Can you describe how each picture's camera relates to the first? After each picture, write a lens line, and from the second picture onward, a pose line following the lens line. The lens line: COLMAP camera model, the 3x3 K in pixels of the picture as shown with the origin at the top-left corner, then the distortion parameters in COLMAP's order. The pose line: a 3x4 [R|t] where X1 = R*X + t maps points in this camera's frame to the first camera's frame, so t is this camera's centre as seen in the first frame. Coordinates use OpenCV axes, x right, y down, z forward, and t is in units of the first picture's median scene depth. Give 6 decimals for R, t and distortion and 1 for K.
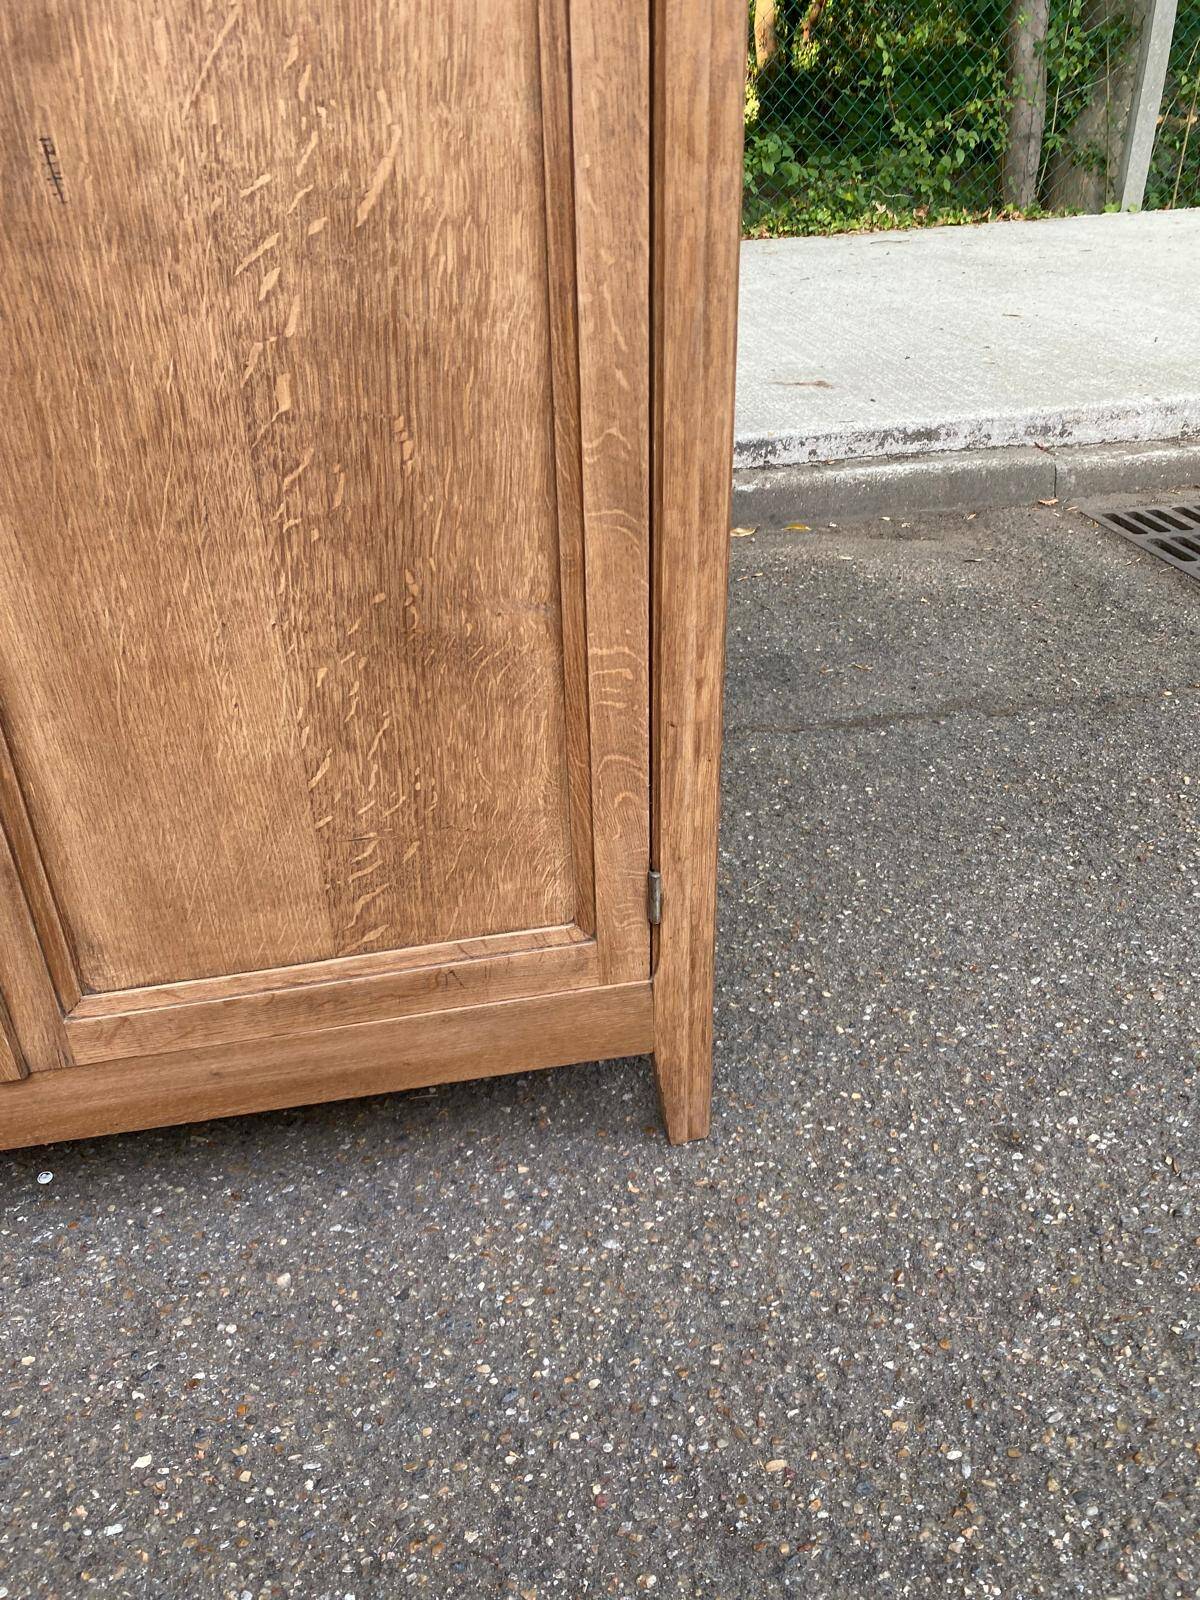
lens RADIAL K [[1222.2, 0, 592.5], [0, 1222.2, 800.2], [0, 0, 1]] dist [0.030462, -0.042752]
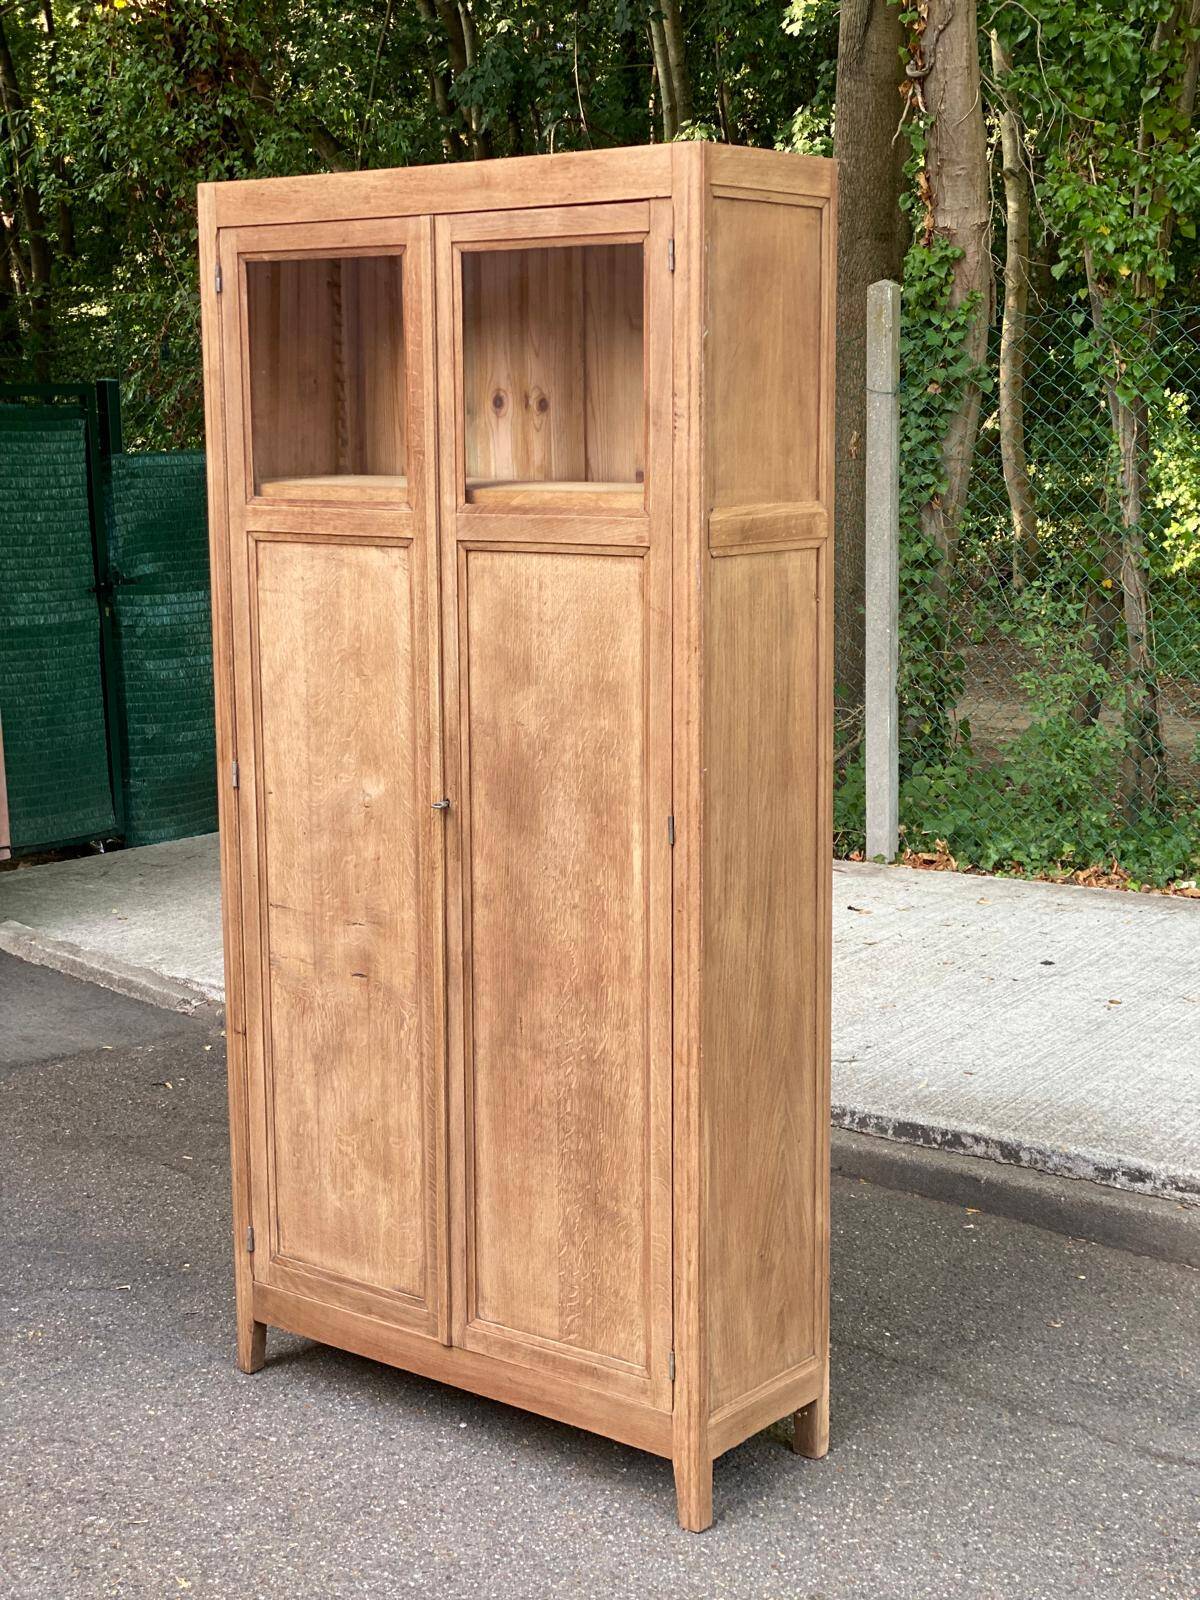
lens RADIAL K [[2384.8, 0, 597.1], [0, 2384.8, 793.5], [0, 0, 1]] dist [0.124488, 0.000000]
pose [[0.653971, 0.140537, -0.743352, 2.918152], [-0.394169, 0.901980, -0.176248, -0.028295], [0.645719, 0.408267, 0.645264, -2.160479]]
